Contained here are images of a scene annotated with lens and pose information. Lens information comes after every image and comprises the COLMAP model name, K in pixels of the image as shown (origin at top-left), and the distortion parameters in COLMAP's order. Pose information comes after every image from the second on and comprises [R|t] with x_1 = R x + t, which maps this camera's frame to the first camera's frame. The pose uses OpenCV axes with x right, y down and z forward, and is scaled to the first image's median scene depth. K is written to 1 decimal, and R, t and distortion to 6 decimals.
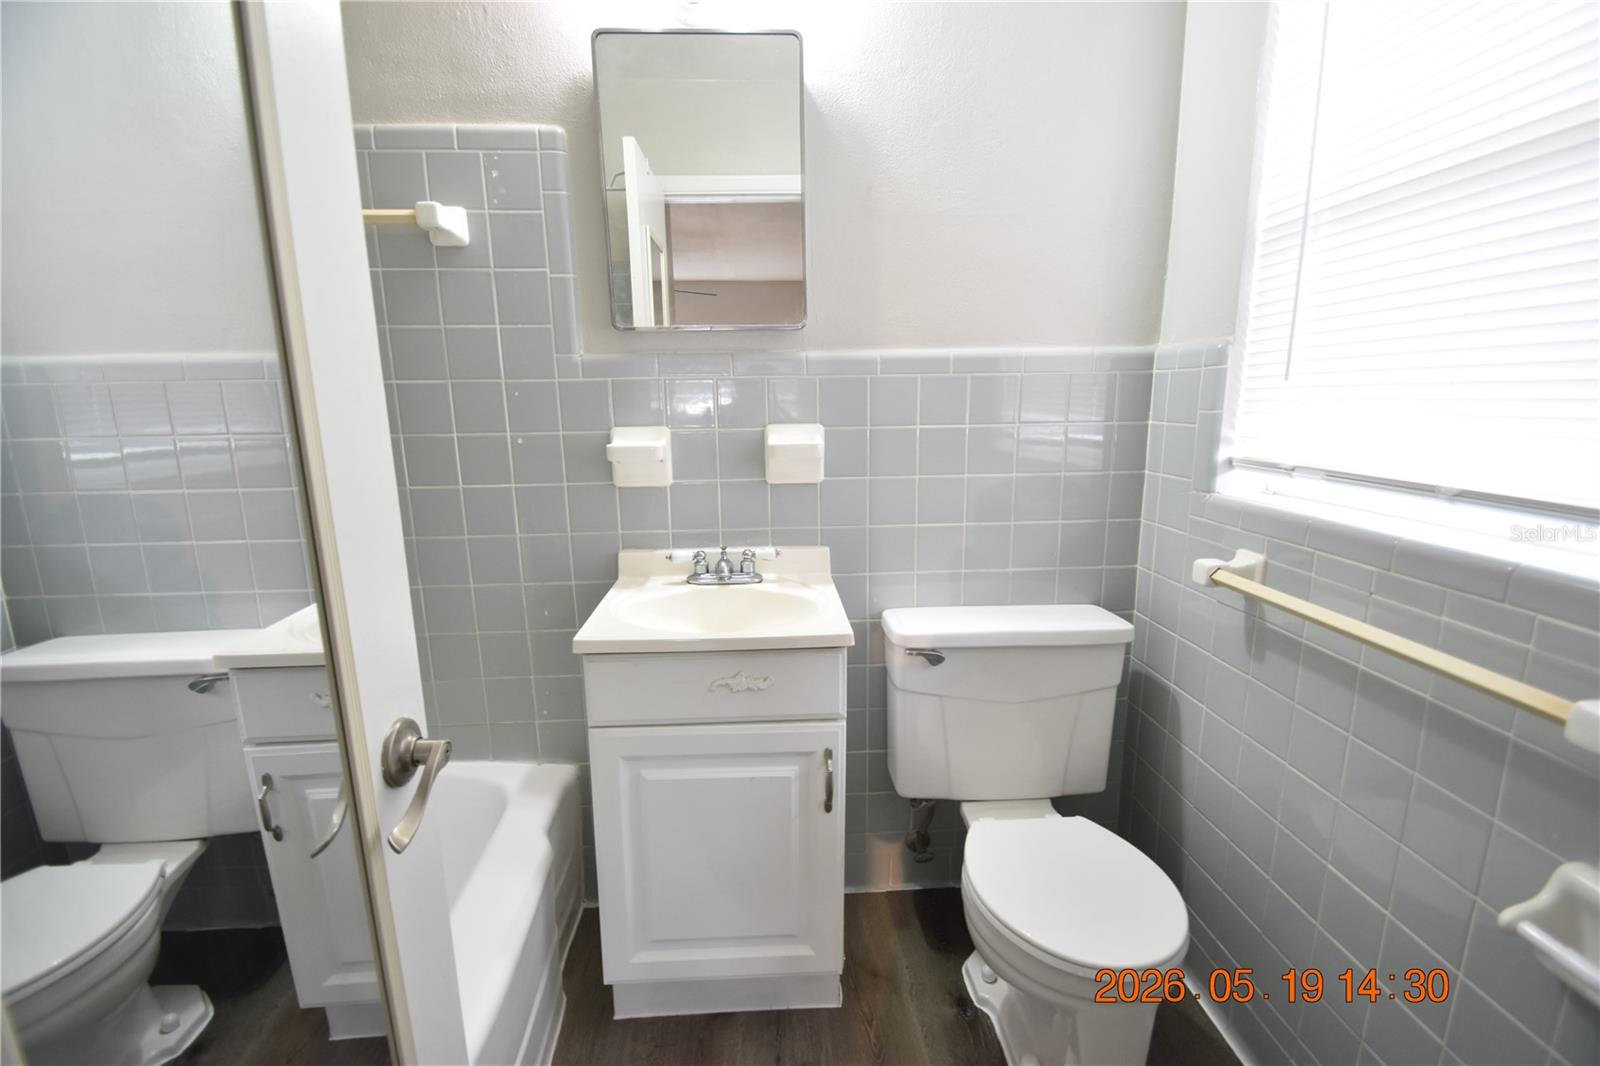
lens RADIAL K [[699.5, 0, 799.0], [0, 699.5, 539.3], [0, 0, 1]] dist [0.014626, -0.017223]
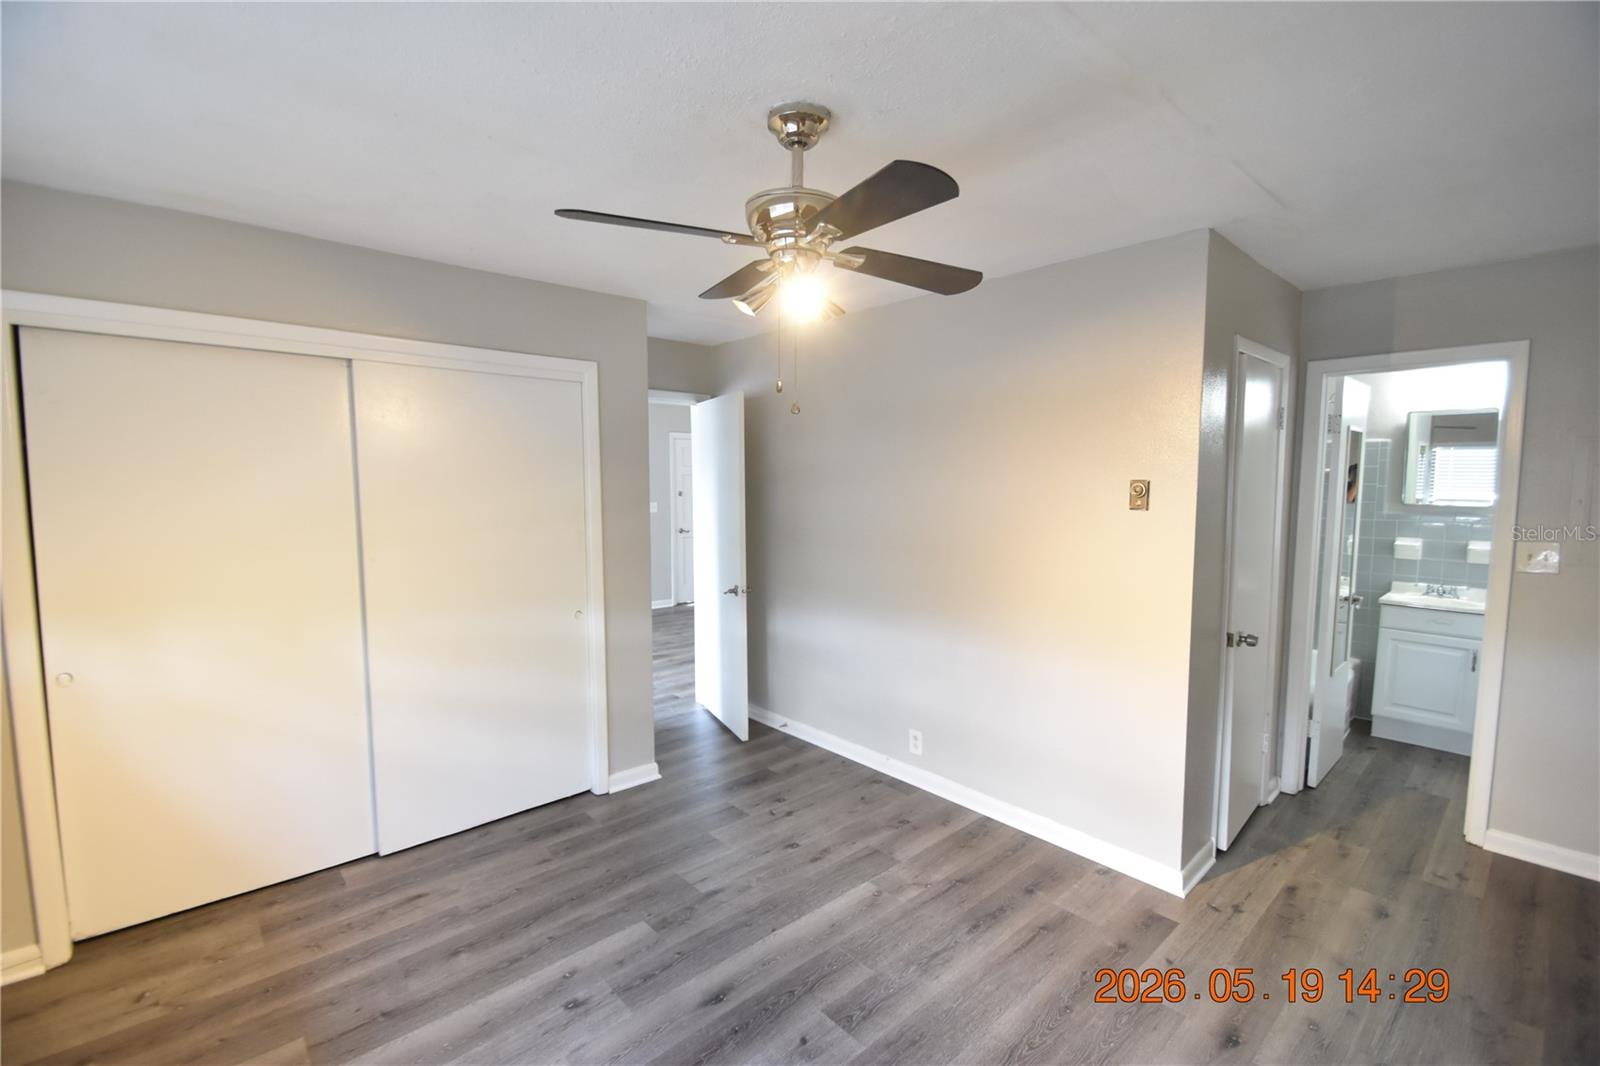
lens RADIAL K [[699.5, 0, 799.0], [0, 699.5, 539.3], [0, 0, 1]] dist [0.014626, -0.017223]
pose [[0.627753, 0.082392, -0.774040, 0.432643], [-0.162934, 0.986263, -0.027159, 0.336693], [0.761169, 0.143166, 0.632554, -2.771354]]
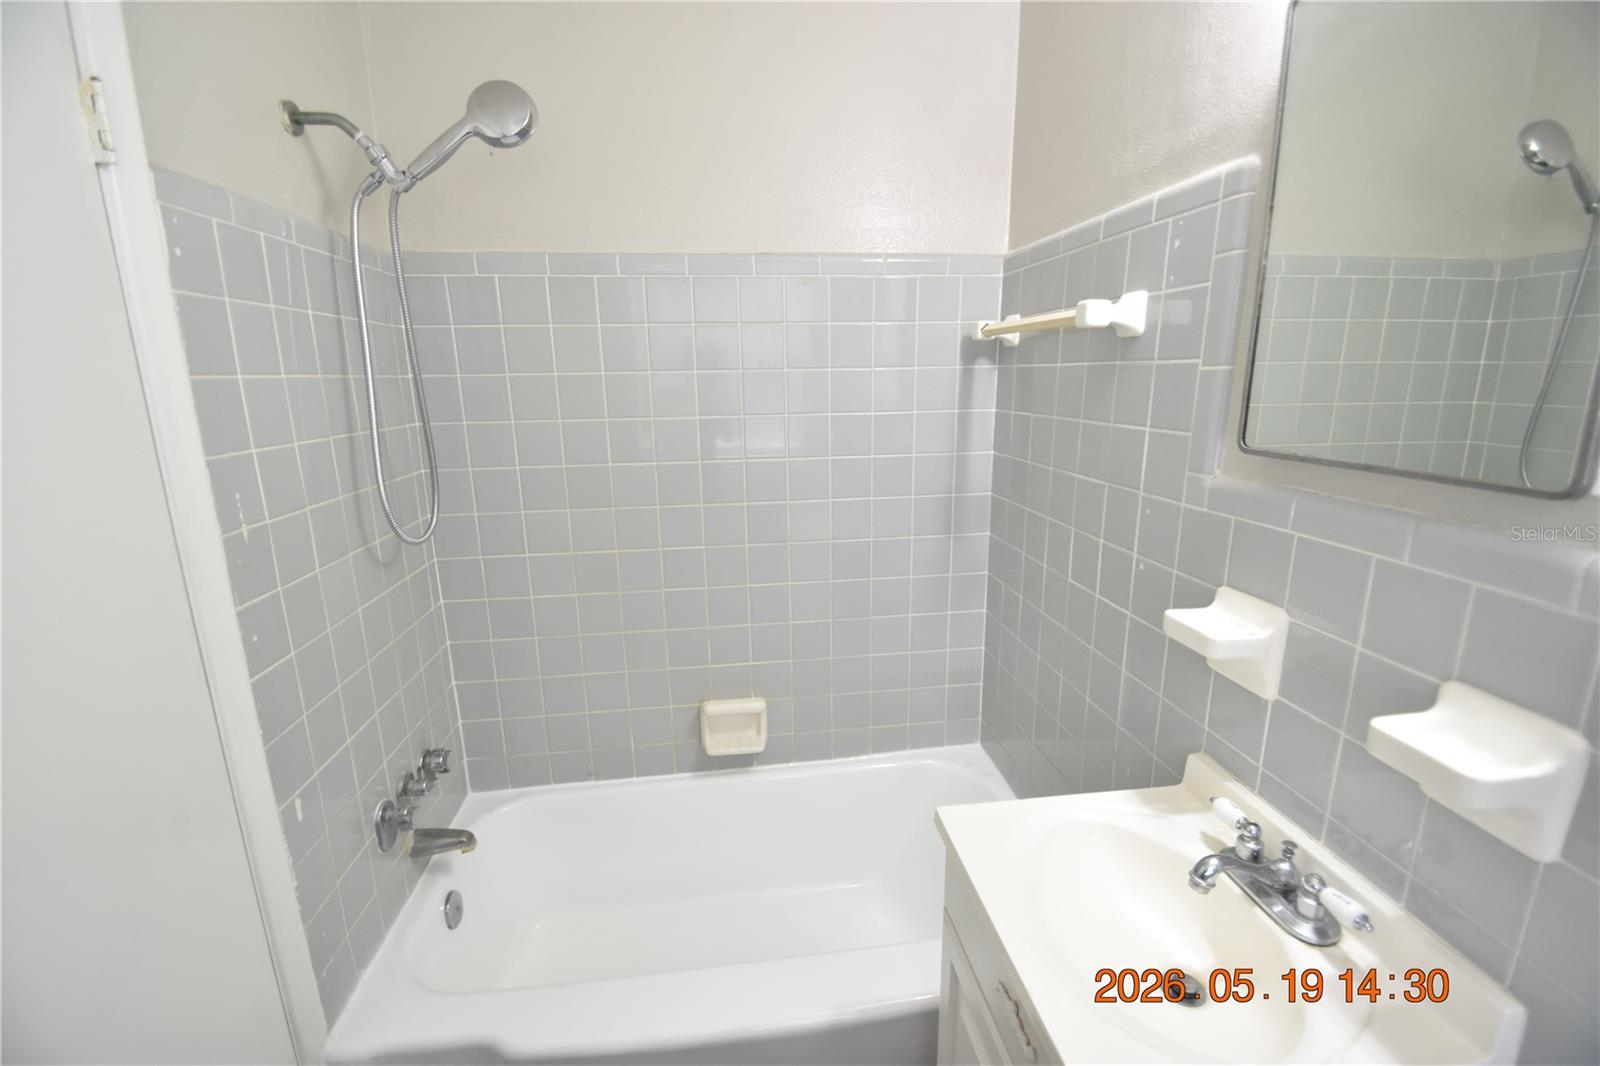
lens RADIAL K [[699.5, 0, 799.0], [0, 699.5, 539.3], [0, 0, 1]] dist [0.014626, -0.017223]
pose [[0.066537, 0.242271, -0.967924, 0.376455], [-0.184596, 0.956317, 0.226677, -0.296060], [0.980560, 0.163592, 0.108353, 0.538970]]
